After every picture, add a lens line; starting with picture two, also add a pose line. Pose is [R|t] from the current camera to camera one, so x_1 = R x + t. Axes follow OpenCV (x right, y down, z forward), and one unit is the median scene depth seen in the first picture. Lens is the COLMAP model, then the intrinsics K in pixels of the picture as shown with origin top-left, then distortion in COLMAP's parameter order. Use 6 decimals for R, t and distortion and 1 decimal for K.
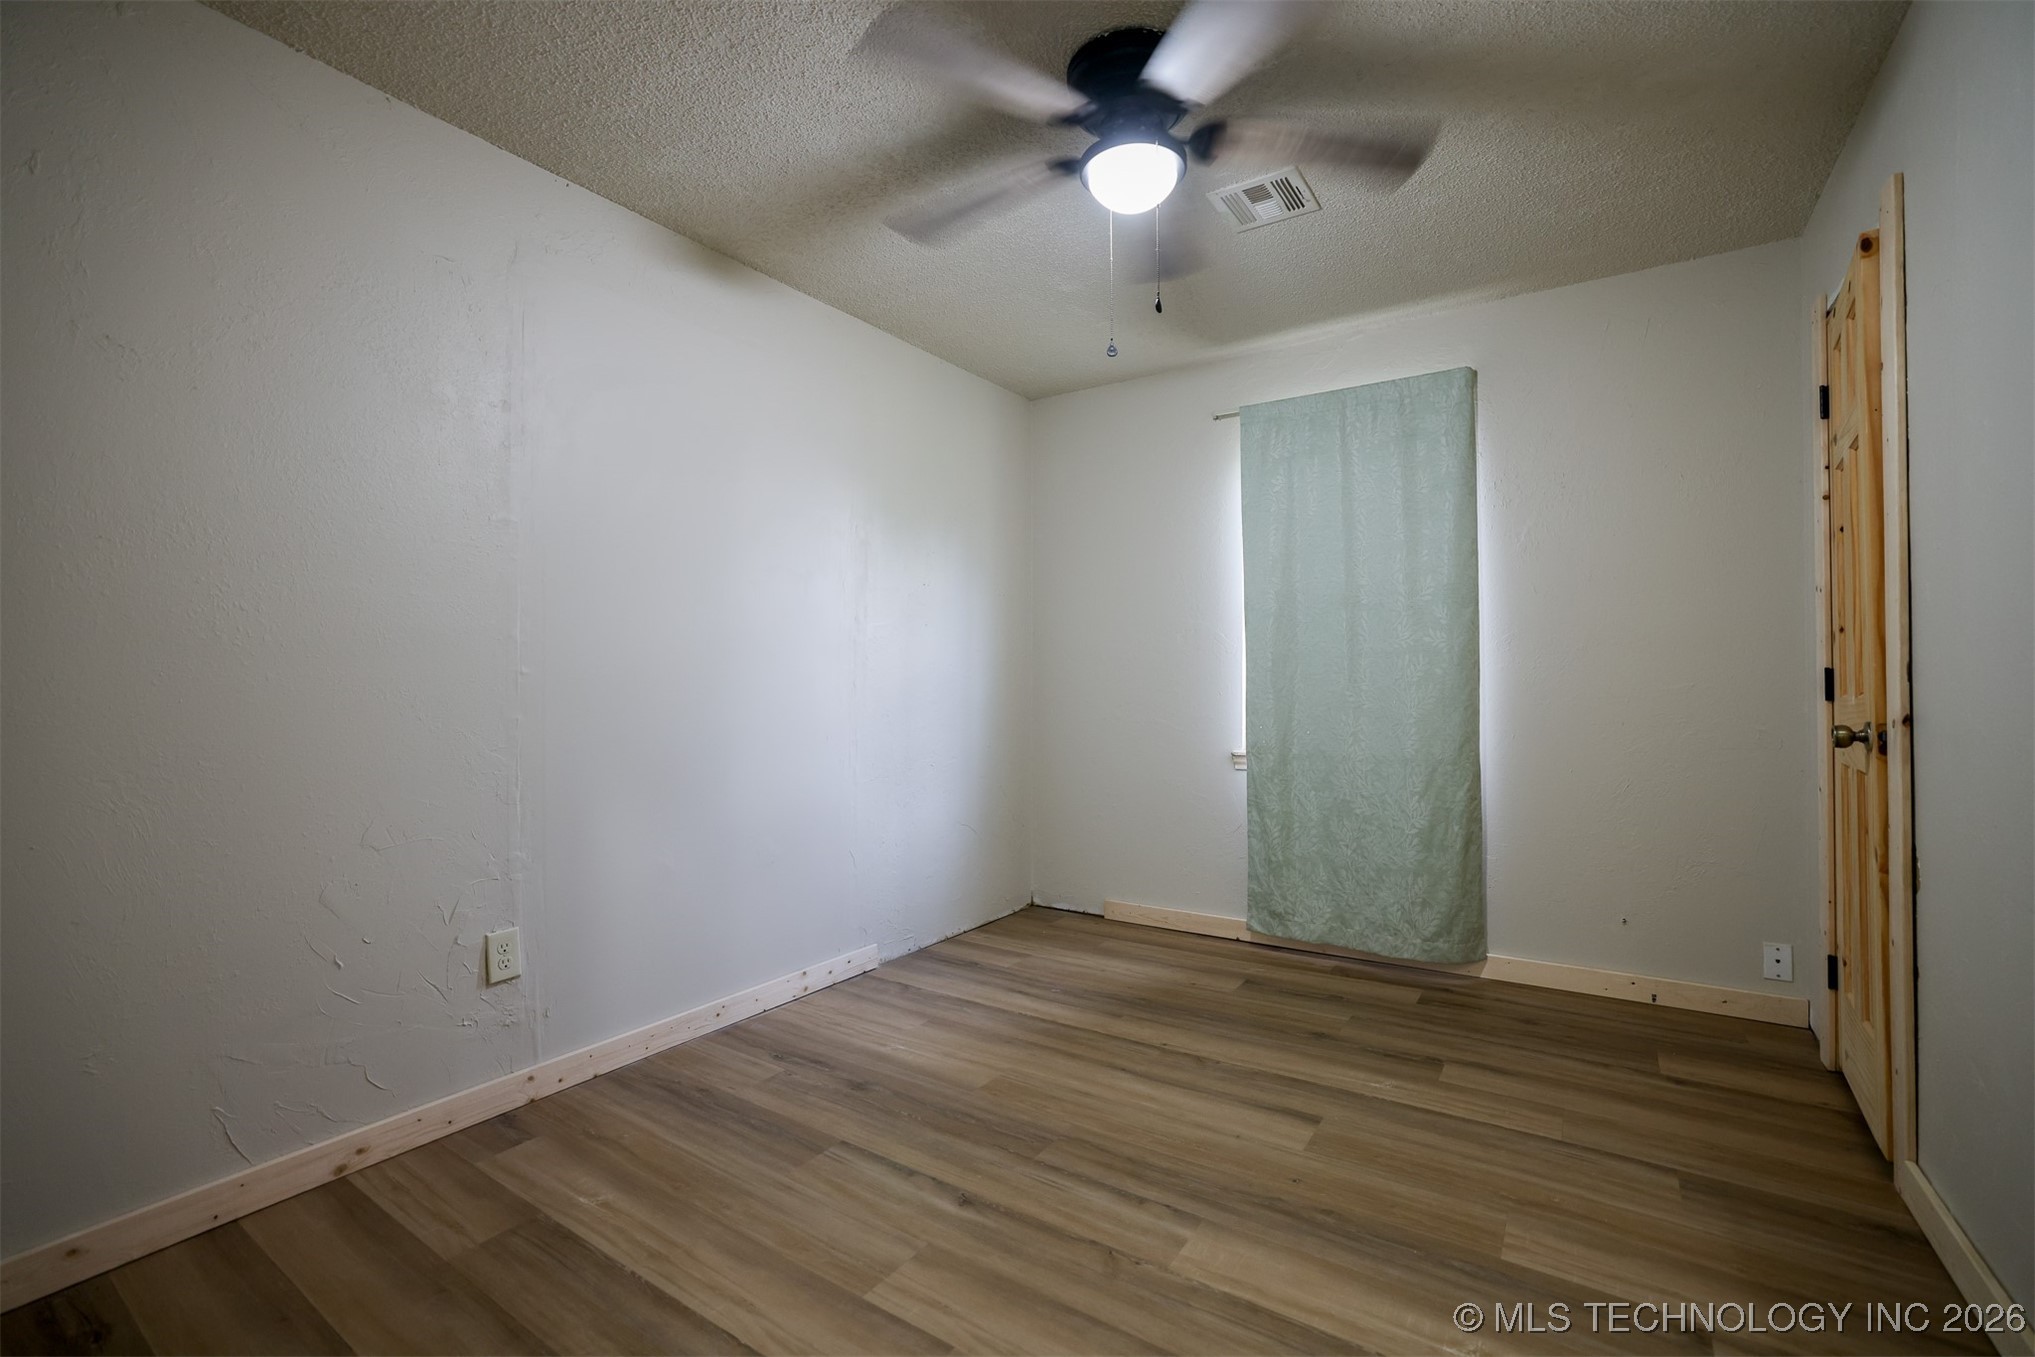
lens RADIAL K [[868.6, 0, 1015.4], [0, 868.6, 675.5], [0, 0, 1]] dist [-0.010682, 0.000056]
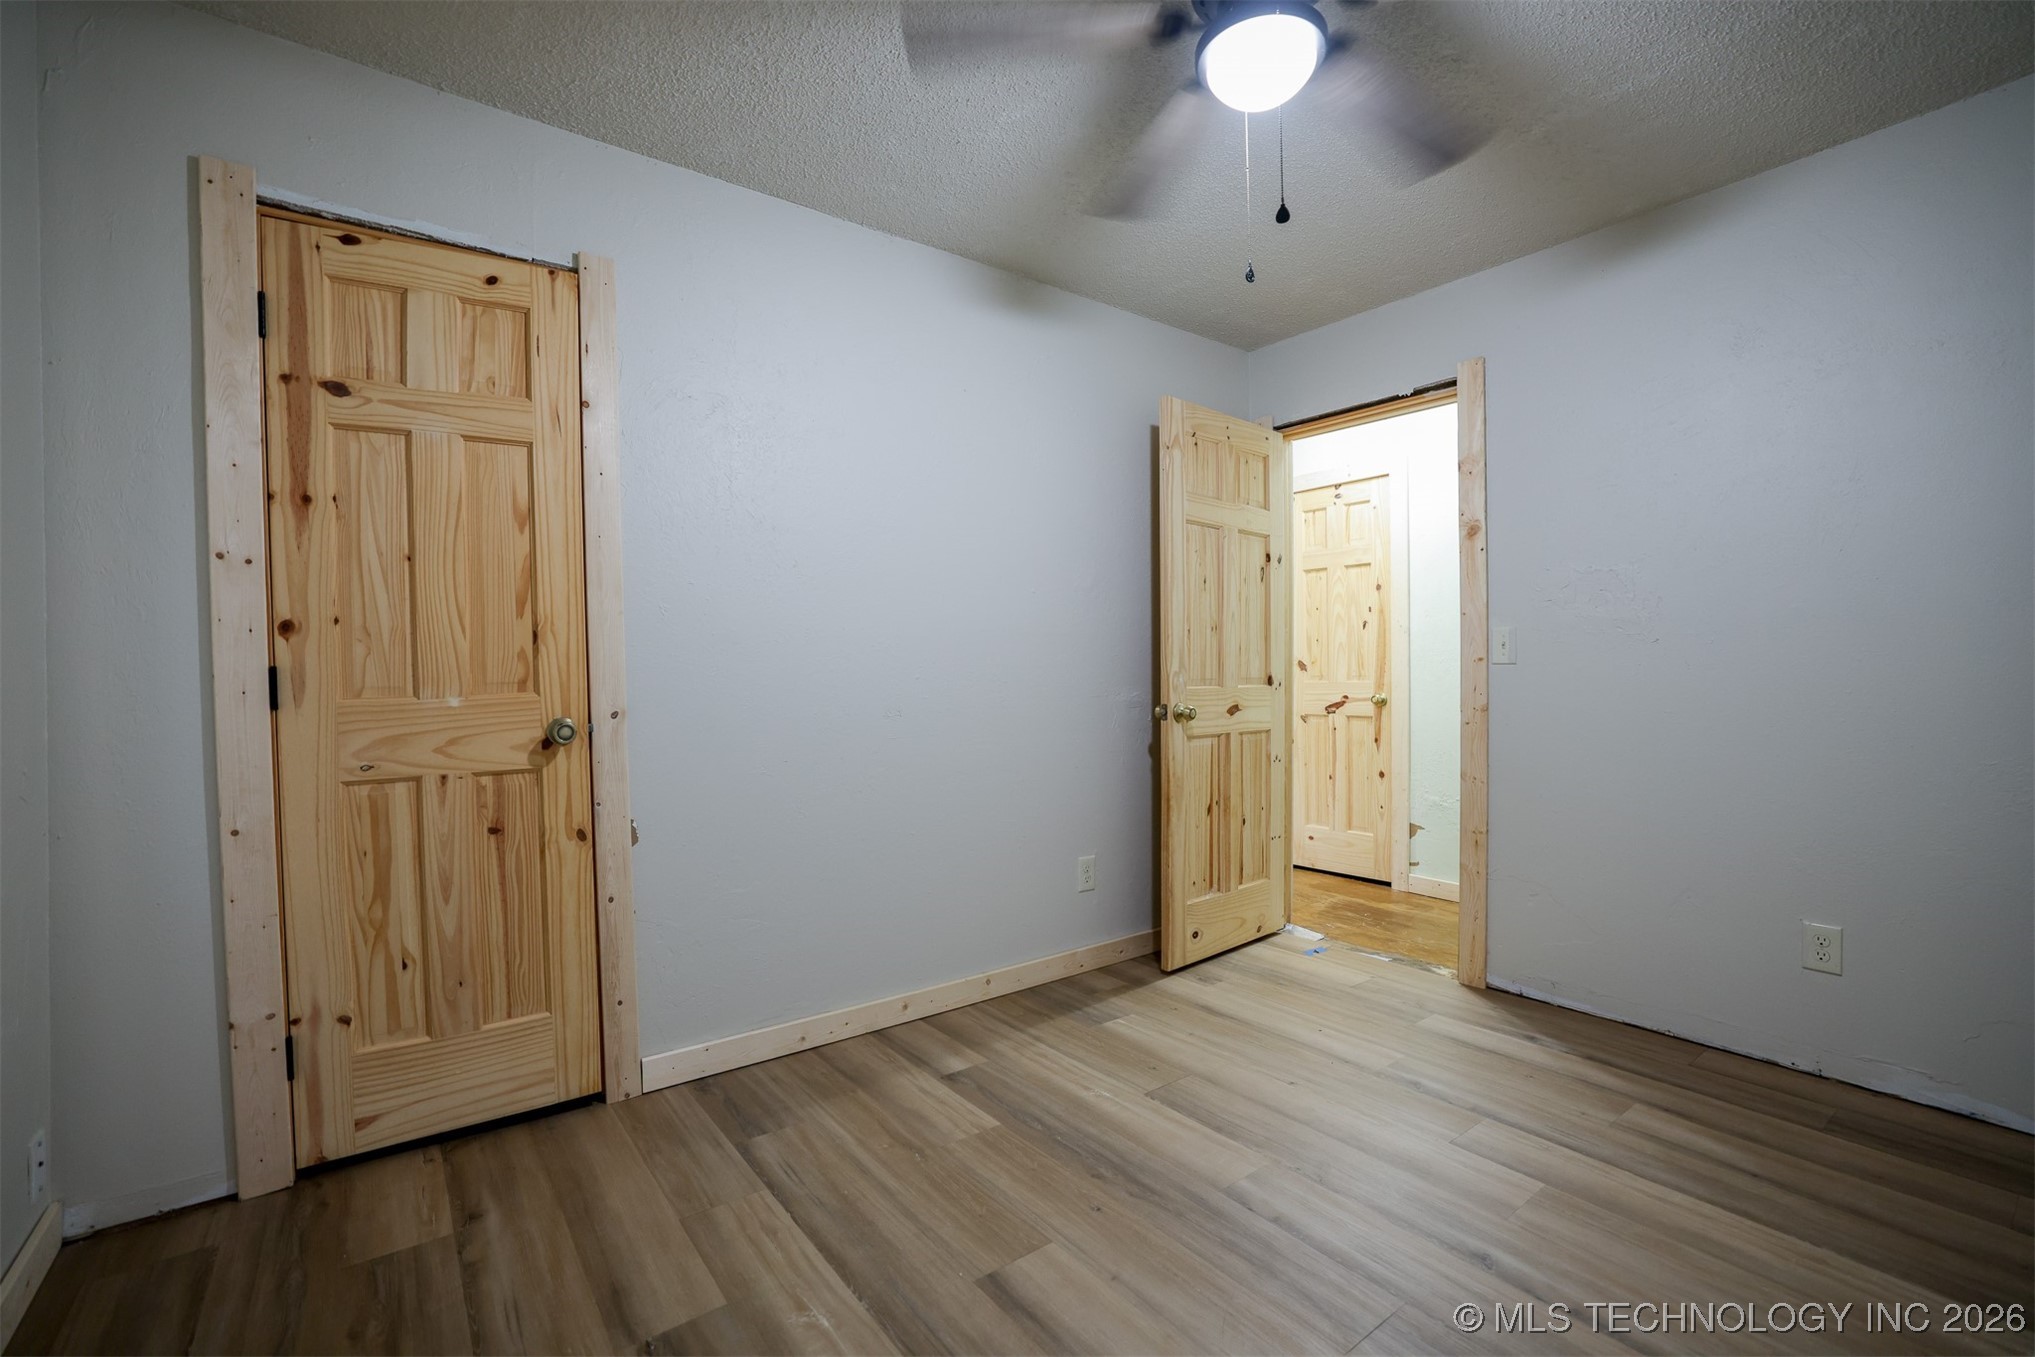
lens RADIAL K [[868.6, 0, 1013.0], [0, 868.6, 681.3], [0, 0, 1]] dist [-0.010682, 0.000056]
pose [[-0.941623, 0.000107, 0.336669, 0.098383], [0.002559, 0.999973, 0.006838, 0.004941], [-0.336659, 0.007301, -0.941598, 1.995797]]
